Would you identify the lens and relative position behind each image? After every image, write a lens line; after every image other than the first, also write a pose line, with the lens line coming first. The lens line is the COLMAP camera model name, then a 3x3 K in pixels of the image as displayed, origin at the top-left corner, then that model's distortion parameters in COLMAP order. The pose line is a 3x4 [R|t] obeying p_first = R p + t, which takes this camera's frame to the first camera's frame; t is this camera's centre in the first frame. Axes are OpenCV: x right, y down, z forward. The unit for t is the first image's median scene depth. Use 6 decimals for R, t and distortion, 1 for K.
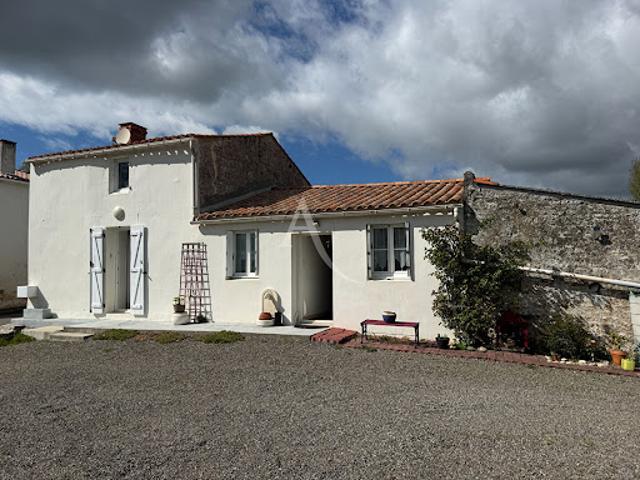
lens RADIAL K [[485.4, 0, 320.0], [0, 485.4, 240.0], [0, 0, 1]] dist [-0.001610, -0.001292]
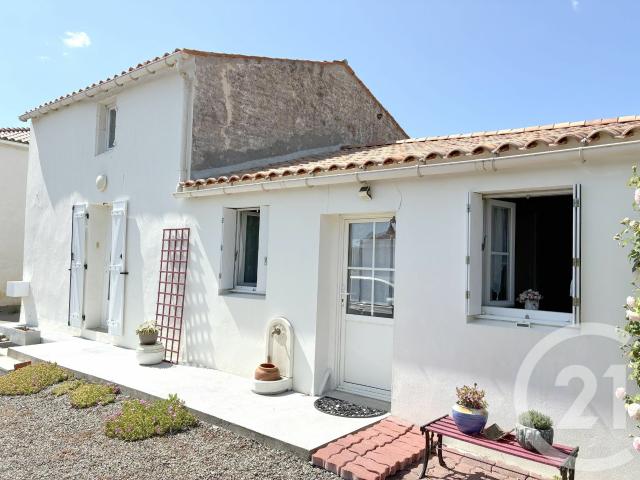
lens RADIAL K [[485.4, 0, 320.0], [0, 485.4, 240.0], [0, 0, 1]] dist [-0.001610, -0.001292]
pose [[0.950576, 0.028261, -0.309204, 0.087464], [-0.023732, 0.999549, 0.018399, 0.004502], [0.309585, -0.010151, 0.950818, 0.461487]]
